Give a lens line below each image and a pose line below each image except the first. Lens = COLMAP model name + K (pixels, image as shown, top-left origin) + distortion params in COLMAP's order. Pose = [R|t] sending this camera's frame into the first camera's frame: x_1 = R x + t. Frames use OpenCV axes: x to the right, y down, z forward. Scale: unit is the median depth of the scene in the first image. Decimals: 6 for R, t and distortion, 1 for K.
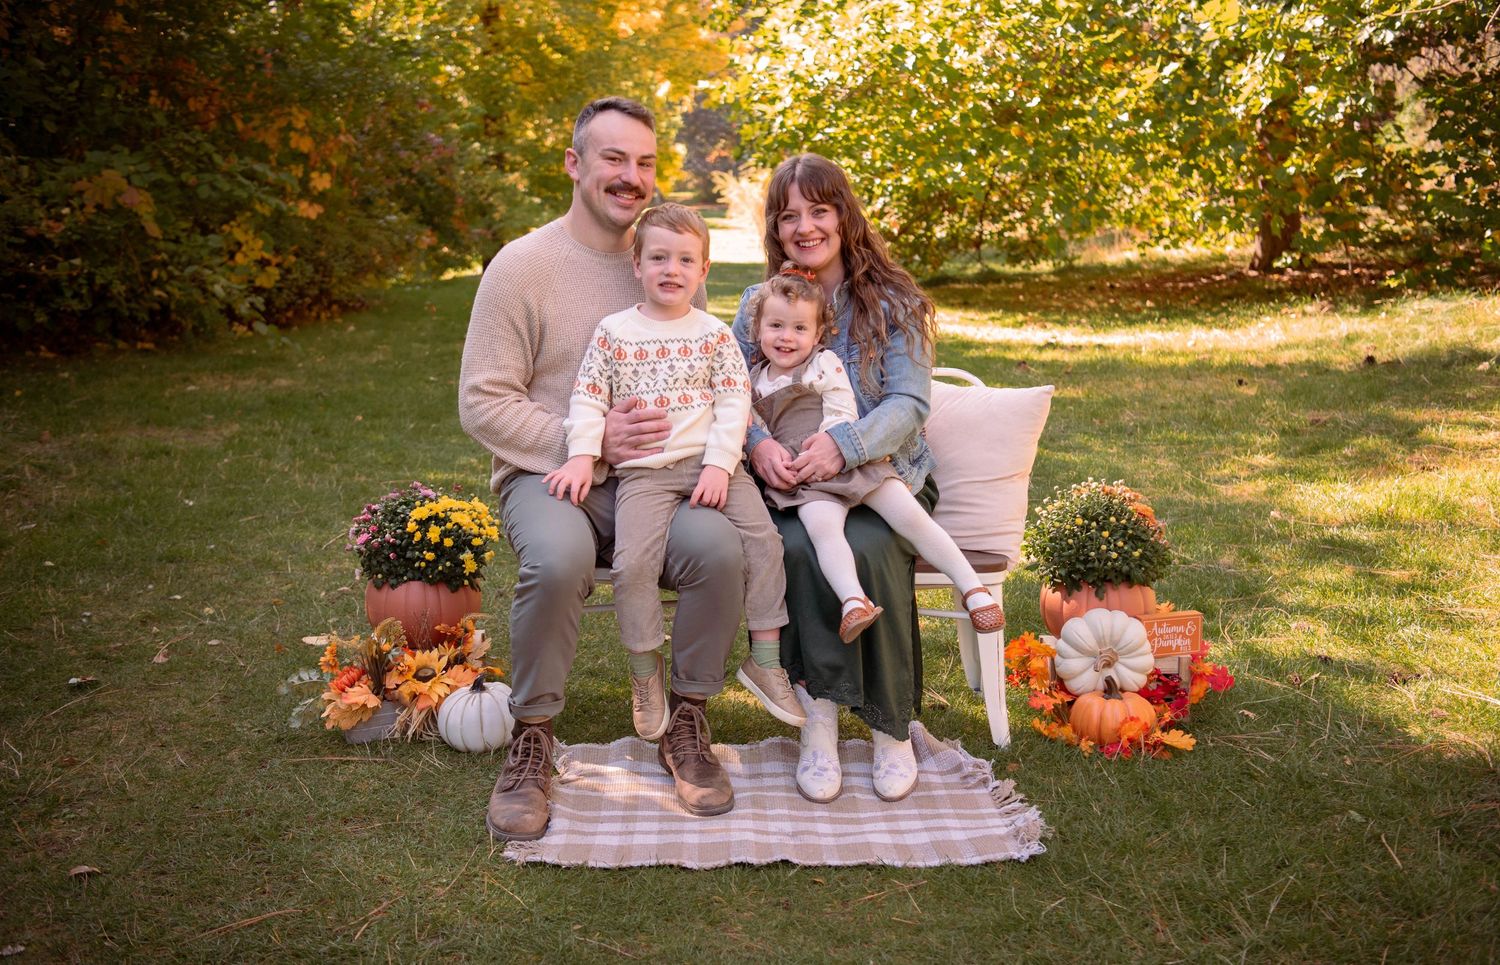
lens RADIAL K [[1673.3, 0, 749.0], [0, 1673.3, 558.2], [0, 0, 1]] dist [-0.010523, 0.000000]
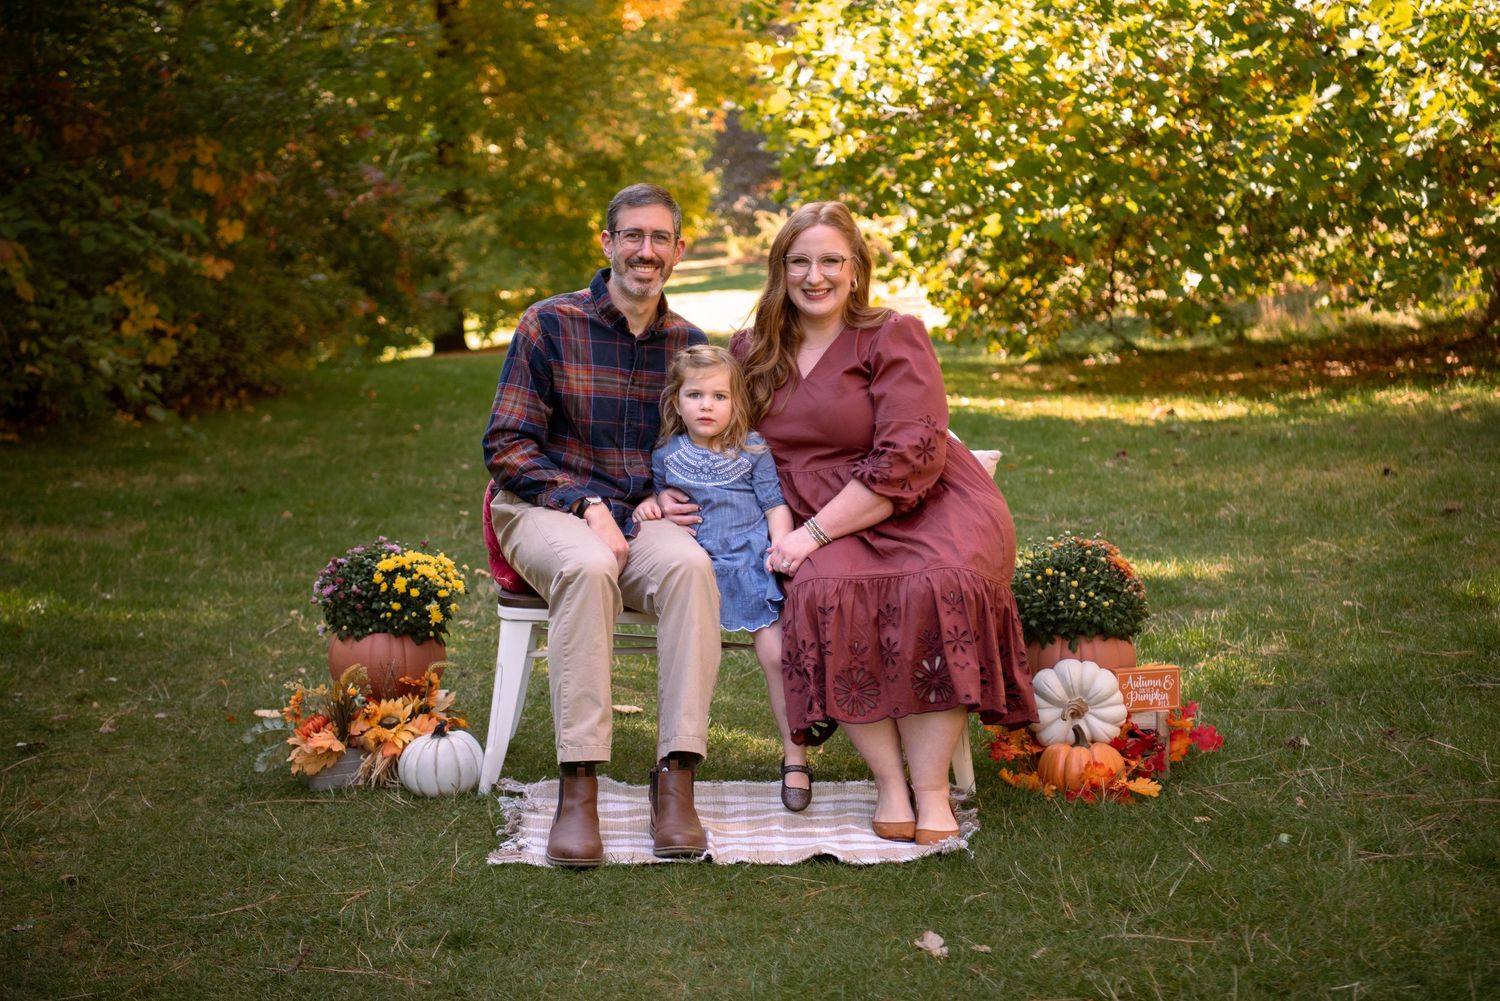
lens RADIAL K [[2524.6, 0, 748.5], [0, 2524.6, 499.5], [0, 0, 1]] dist [0.058256, 0.000000]
pose [[0.999546, -0.002083, -0.030063, 0.022347], [-0.001322, 0.993619, -0.112783, 0.036125], [0.030106, 0.112771, 0.993165, -0.171522]]
